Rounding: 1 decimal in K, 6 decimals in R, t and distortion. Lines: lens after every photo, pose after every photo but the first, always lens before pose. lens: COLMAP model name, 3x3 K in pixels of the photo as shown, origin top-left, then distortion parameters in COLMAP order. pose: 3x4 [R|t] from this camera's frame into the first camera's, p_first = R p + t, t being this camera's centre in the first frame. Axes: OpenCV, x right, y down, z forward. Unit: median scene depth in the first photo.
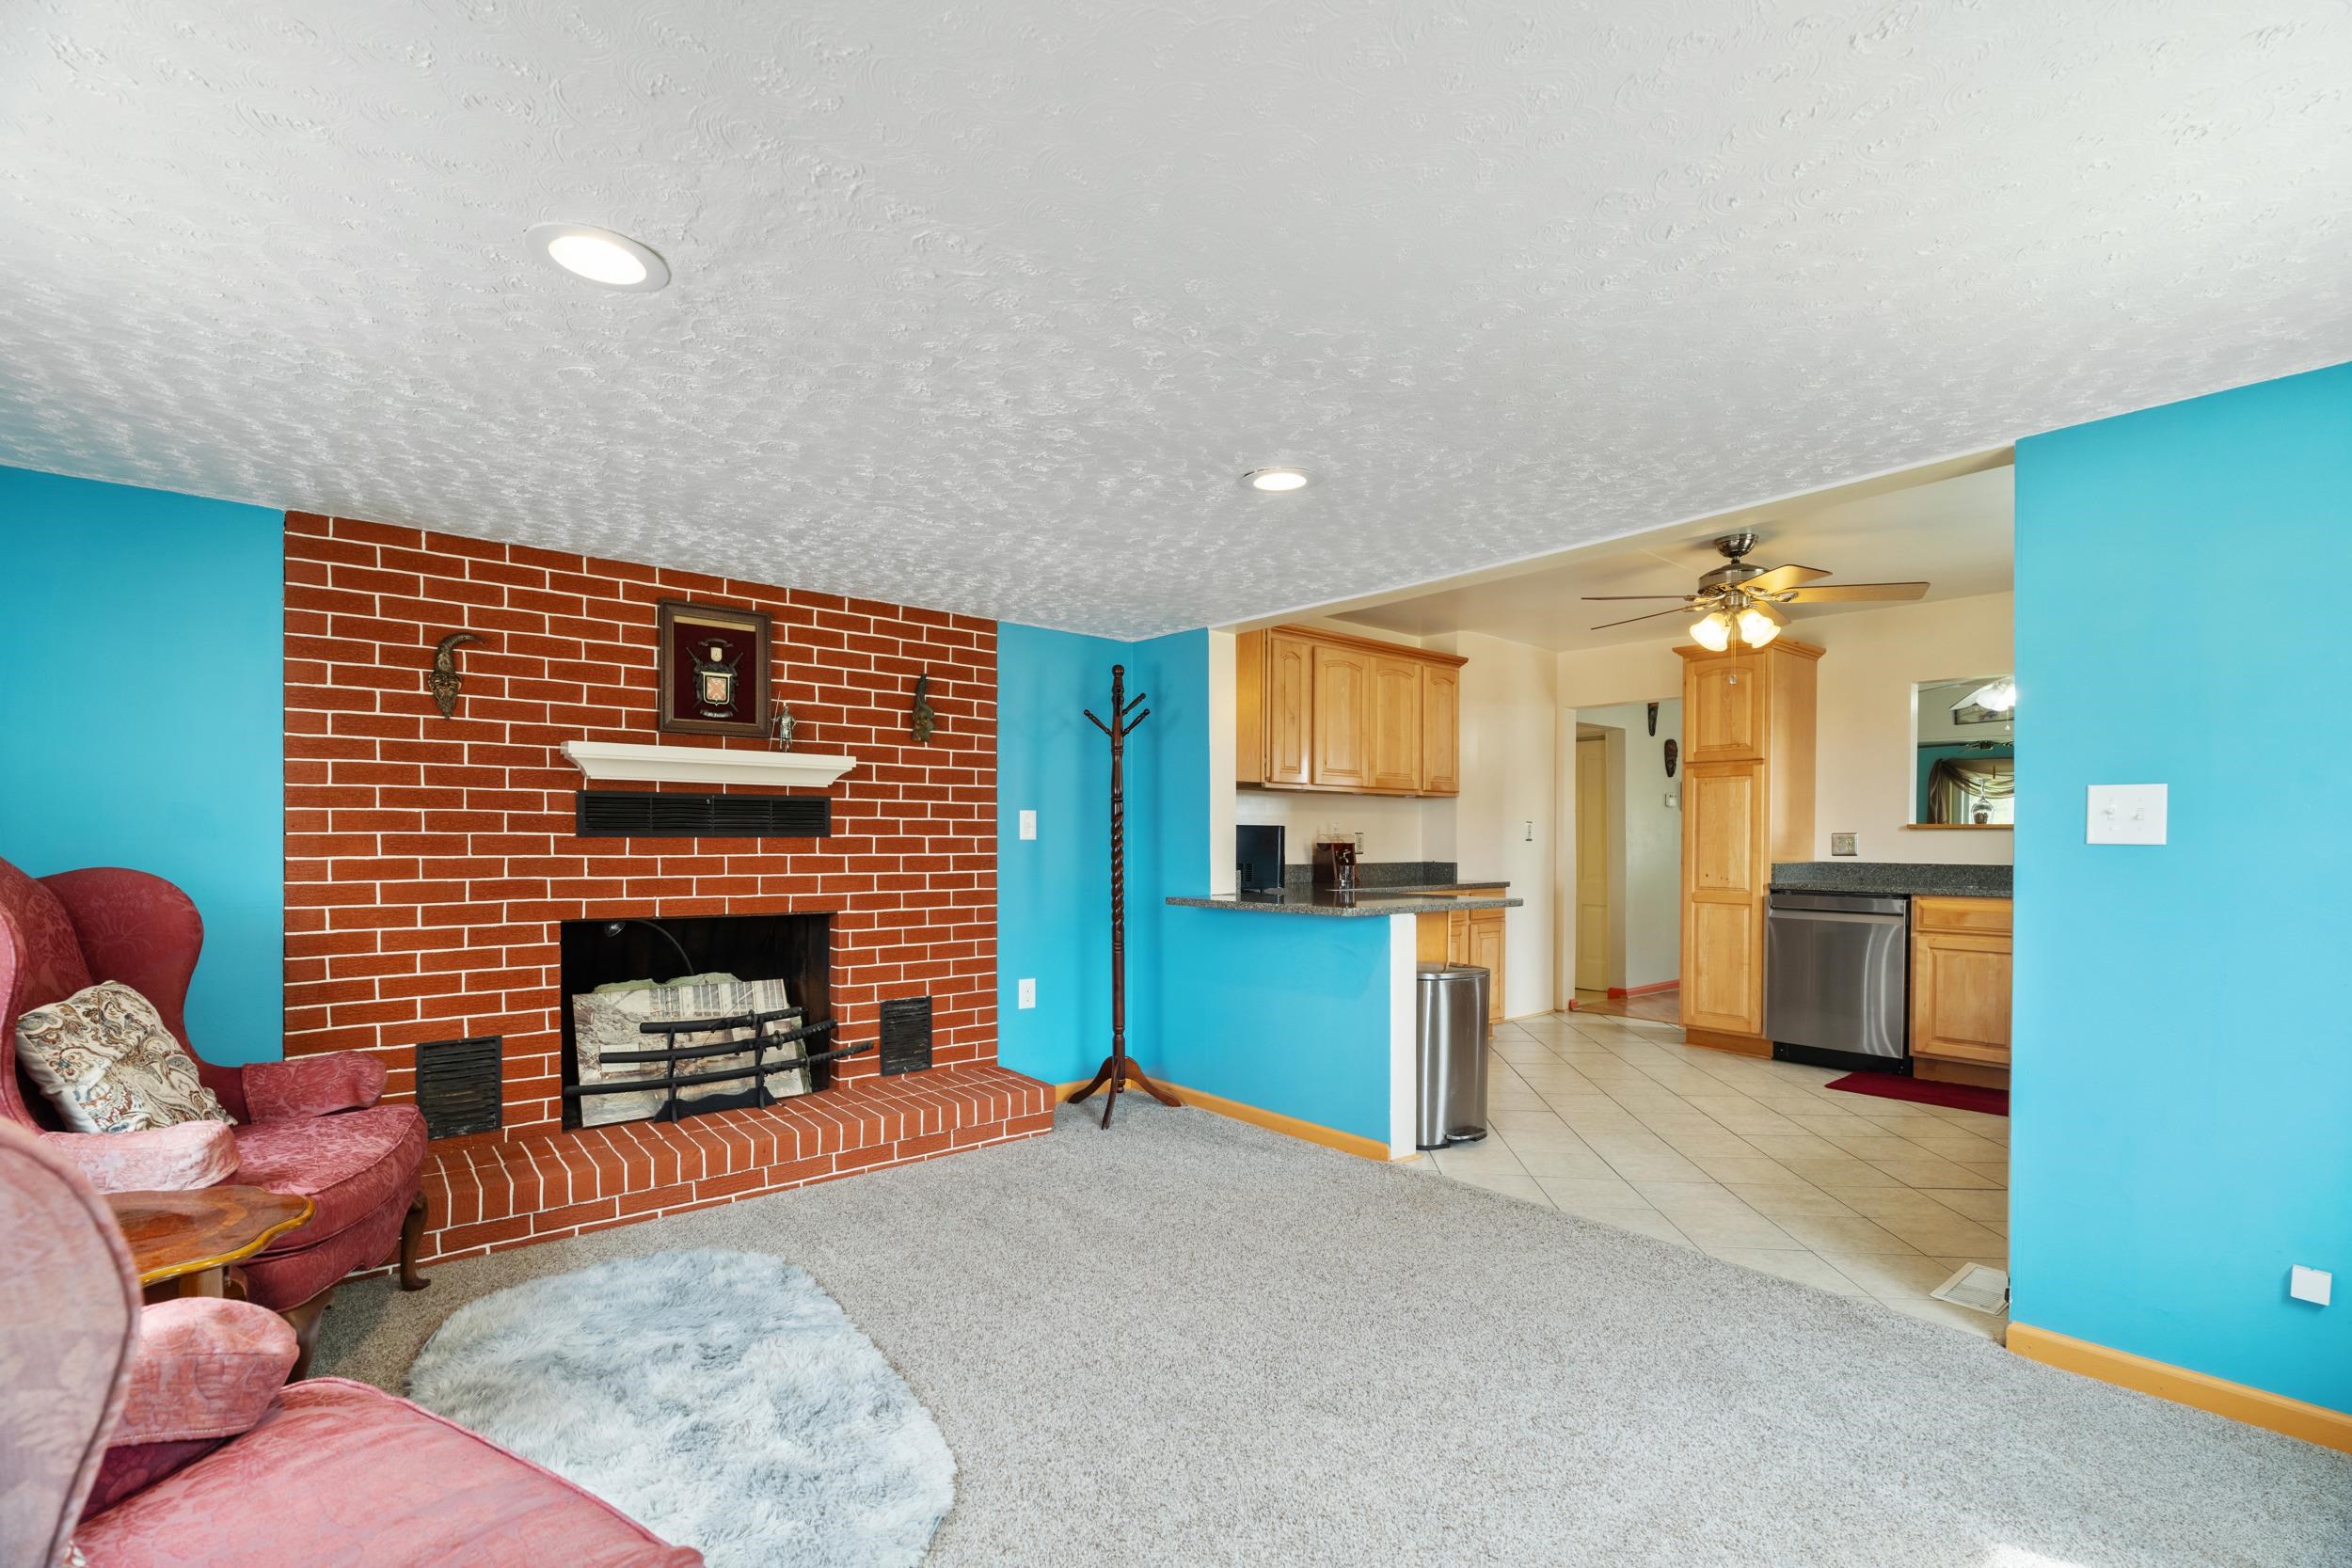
lens RADIAL K [[1070.1, 0, 1176.4], [0, 1070.1, 839.4], [0, 0, 1]] dist [-0.010461, -0.000831]
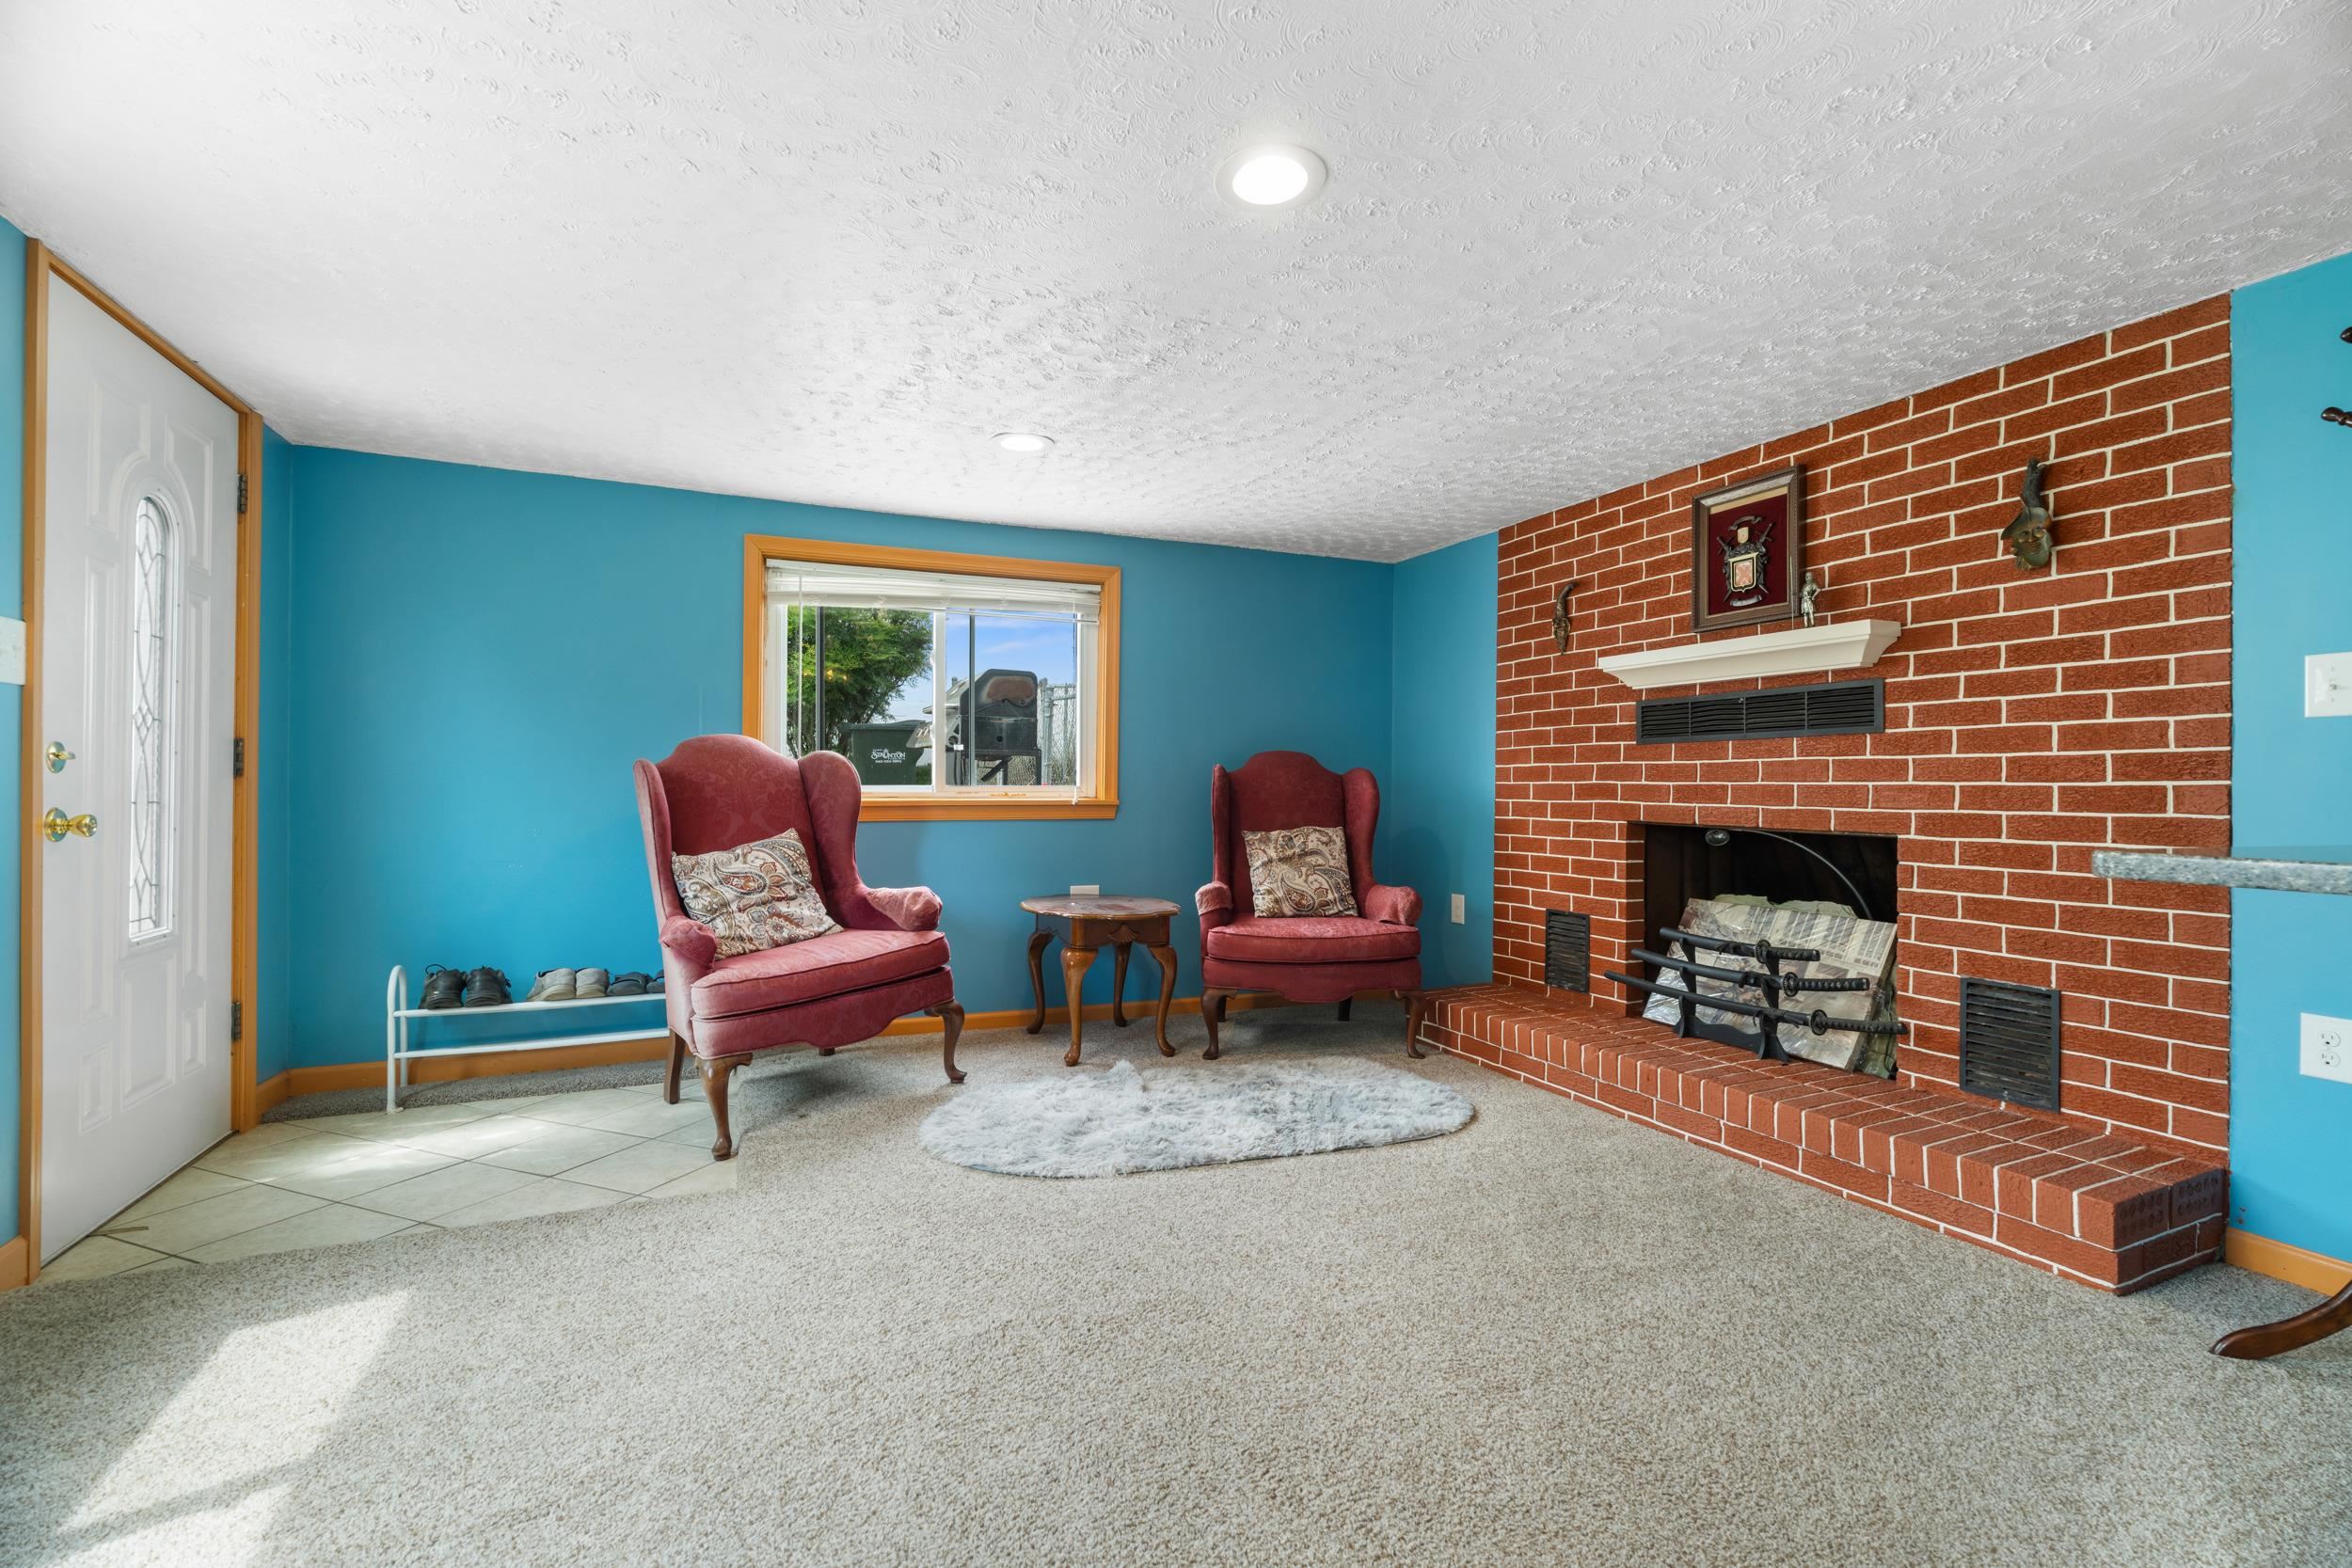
lens RADIAL K [[1033.2, 0, 1164.0], [0, 1033.2, 779.0], [0, 0, 1]] dist [-0.006819, 0.000143]
pose [[-0.297754, -0.016047, -0.954508, 0.522852], [-0.012218, 0.999841, -0.012998, 0.047251], [0.954564, 0.007792, -0.297903, 0.777121]]
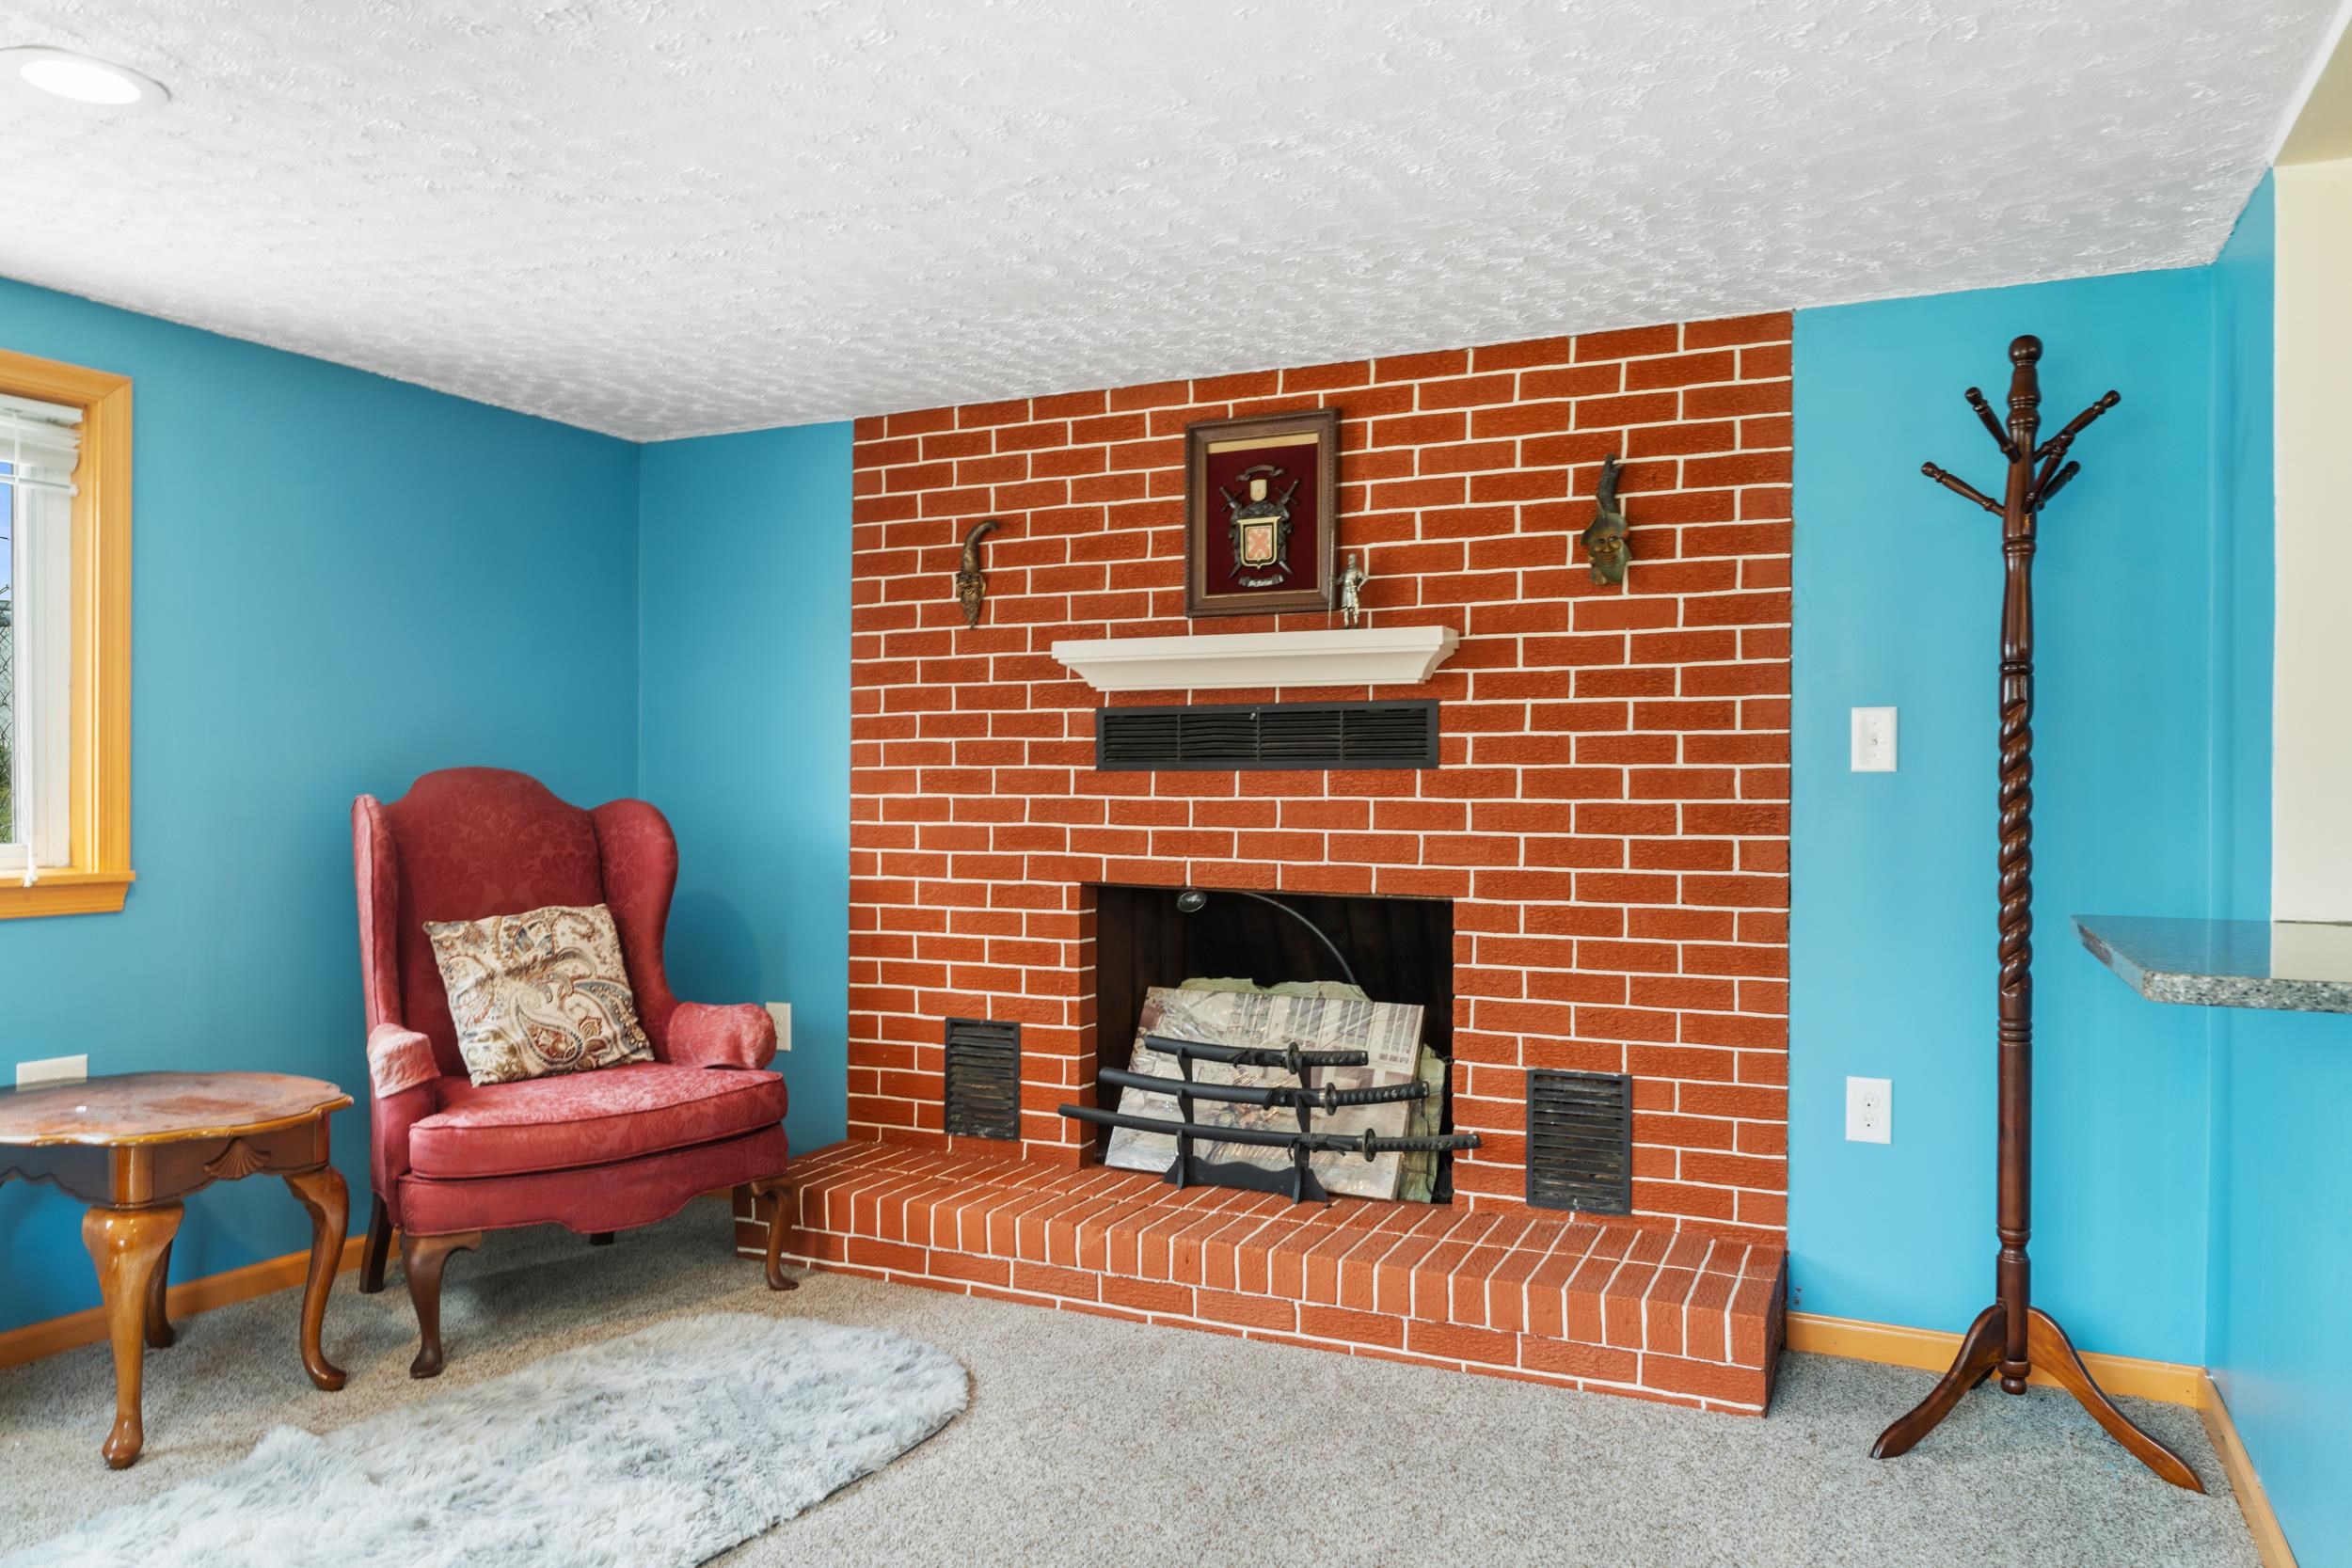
lens RADIAL K [[1600.5, 0, 1172.9], [0, 1600.5, 800.0], [0, 0, 1]] dist [-0.006830, 0.004160]
pose [[0.408627, 0.000832, -0.912701, 0.430949], [-0.004473, 0.999989, -0.001091, 0.017249], [0.912690, 0.004528, 0.408627, 0.540161]]
